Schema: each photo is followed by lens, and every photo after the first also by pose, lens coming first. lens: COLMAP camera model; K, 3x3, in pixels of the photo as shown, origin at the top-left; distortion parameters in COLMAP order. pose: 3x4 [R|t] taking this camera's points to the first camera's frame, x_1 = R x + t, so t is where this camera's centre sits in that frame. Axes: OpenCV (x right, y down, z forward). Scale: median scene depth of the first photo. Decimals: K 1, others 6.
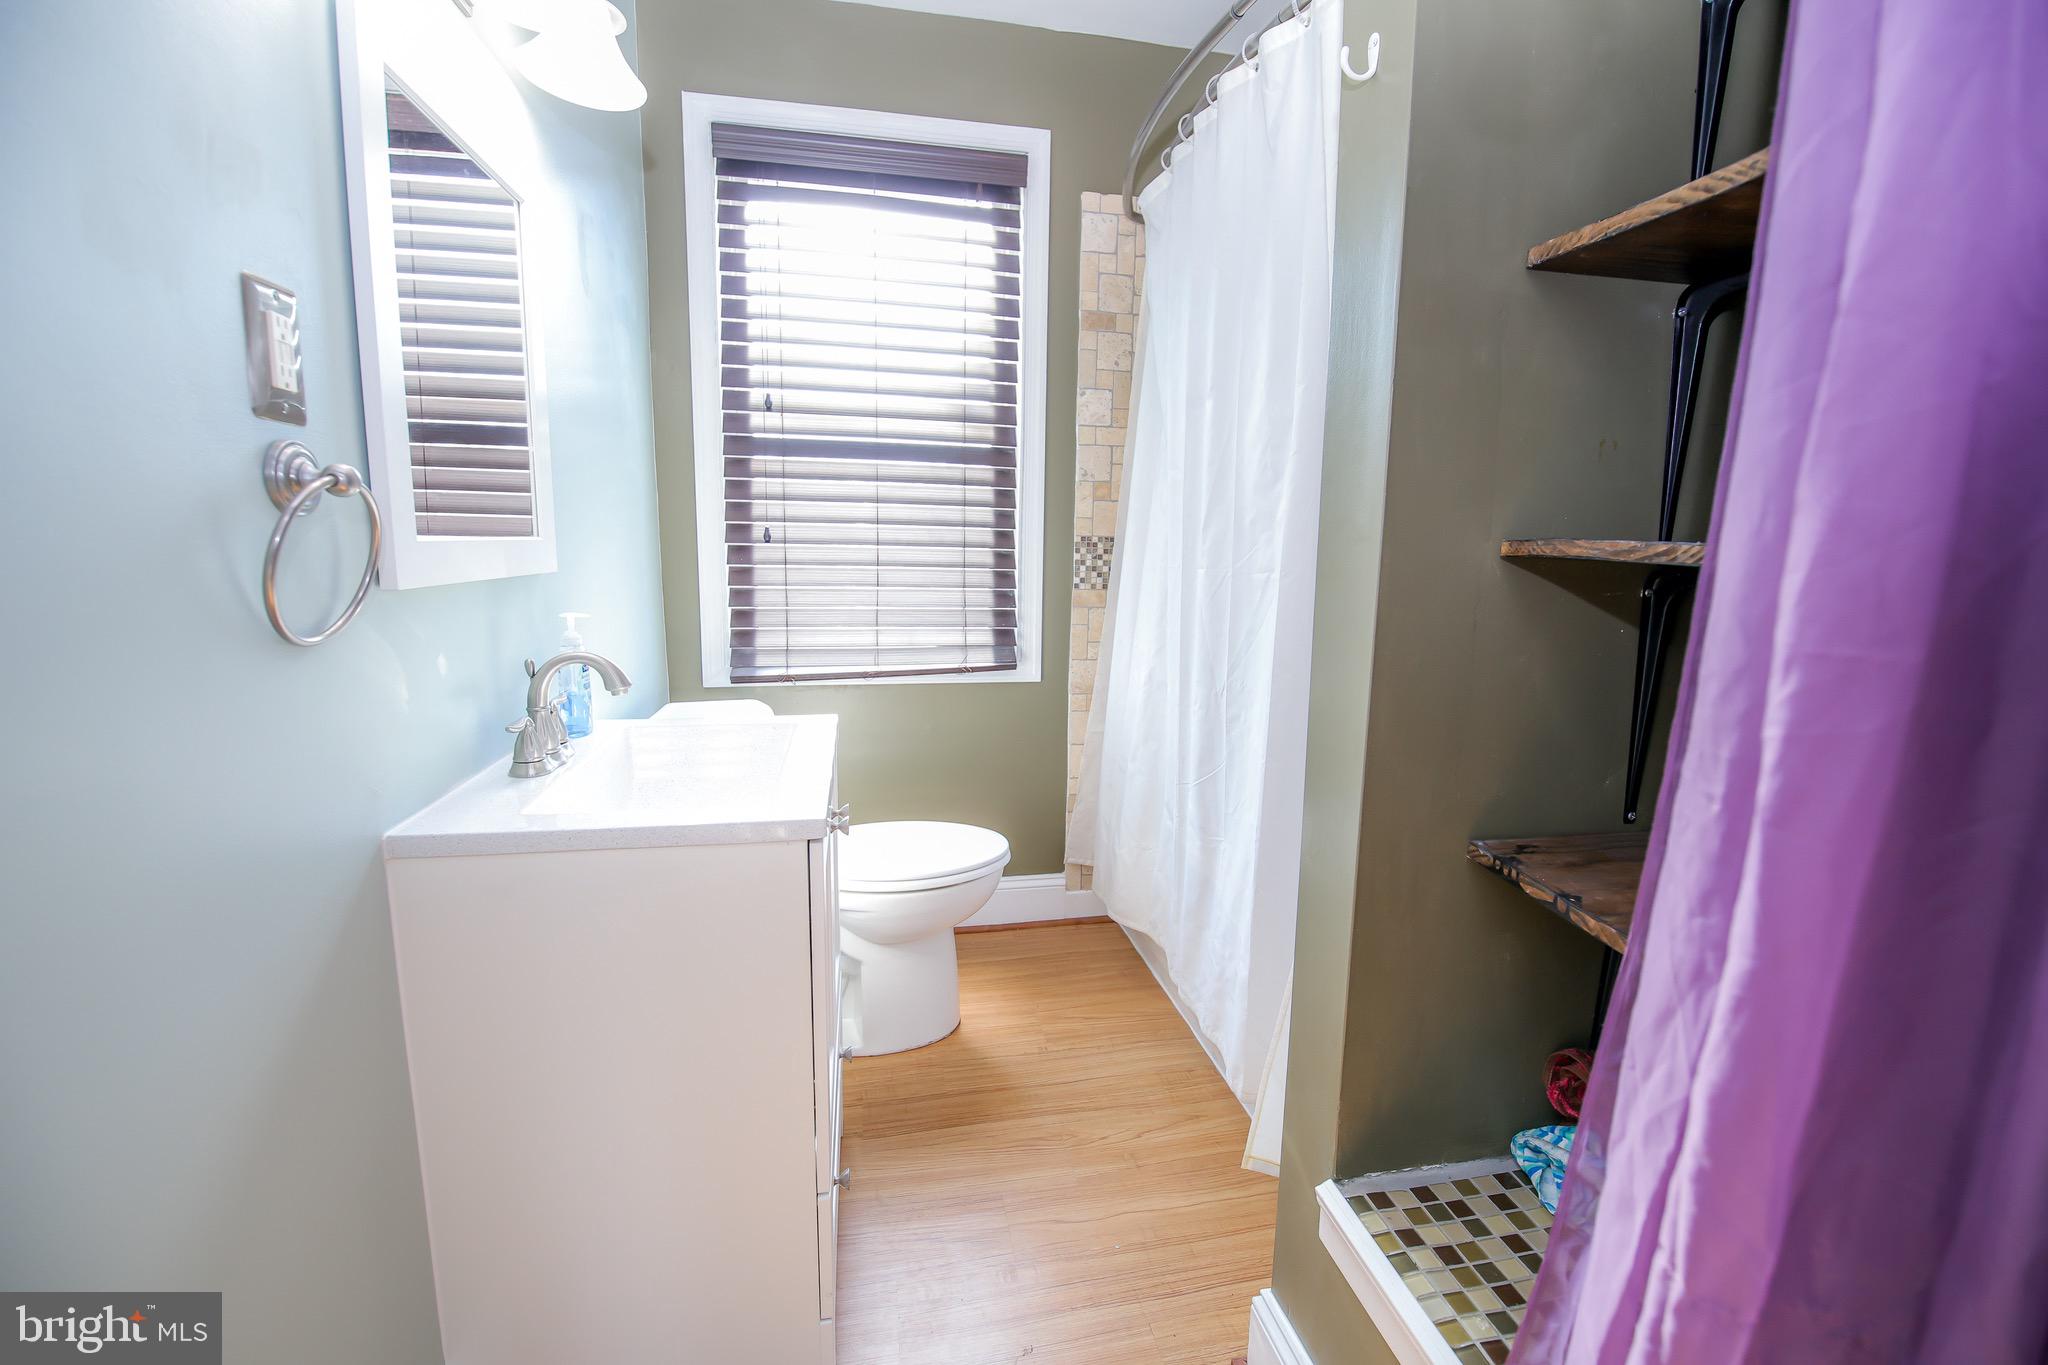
lens RADIAL K [[884.9, 0, 1033.3], [0, 884.9, 683.9], [0, 0, 1]] dist [-0.000154, -0.011170]
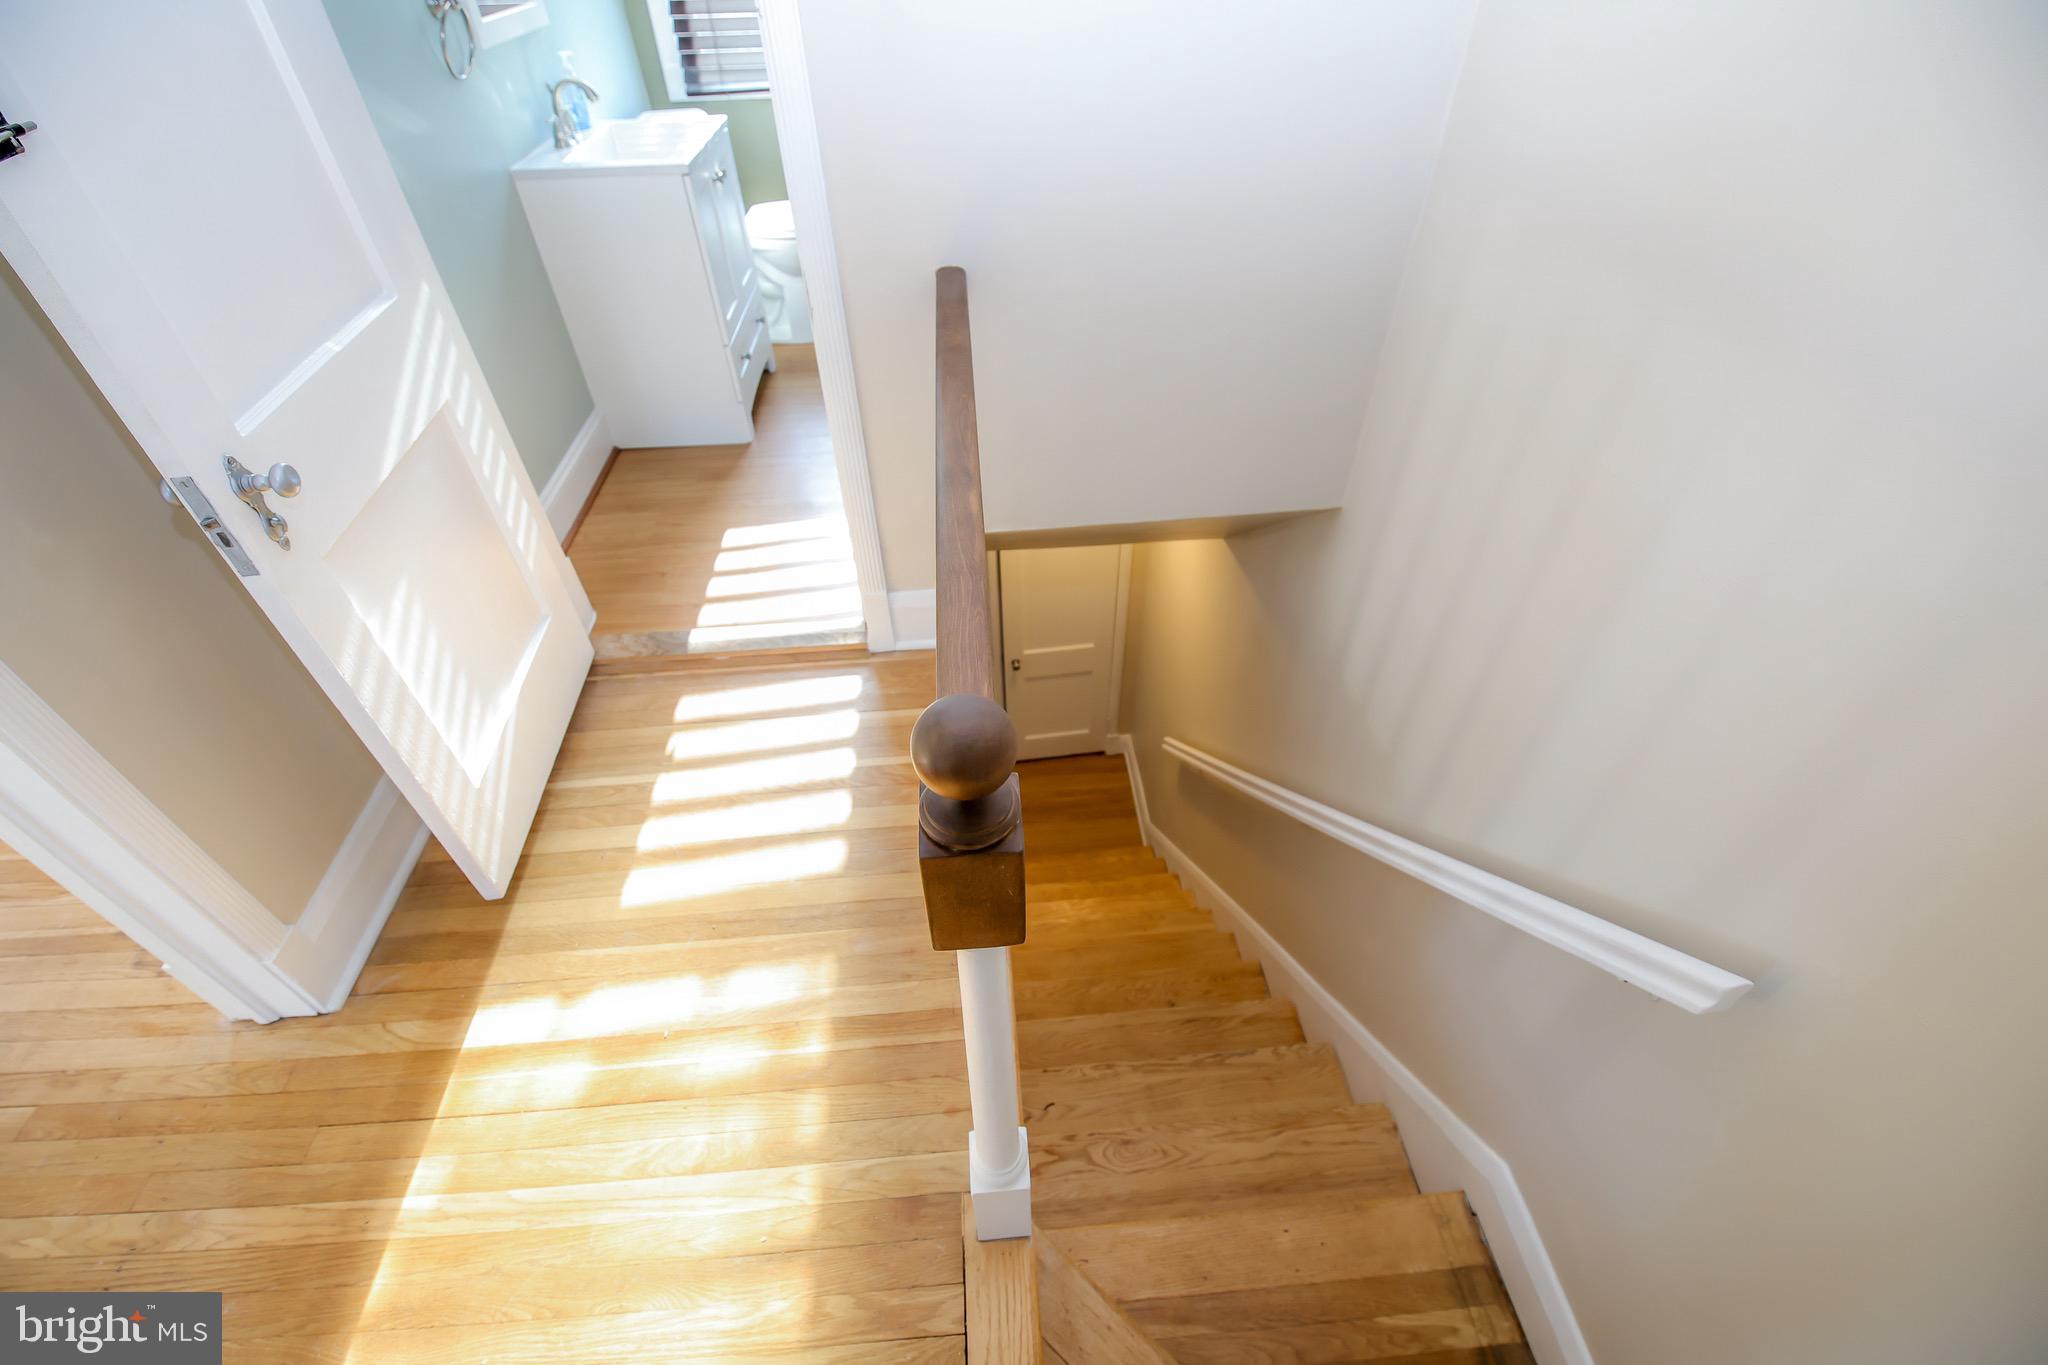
lens RADIAL K [[884.9, 0, 1033.3], [0, 884.9, 683.9], [0, 0, 1]] dist [-0.000154, -0.011170]
pose [[0.993724, 0.055163, -0.097307, 0.767074], [0.007414, 0.835539, 0.549380, 0.023755], [0.111609, -0.546654, 0.829887, -1.234983]]
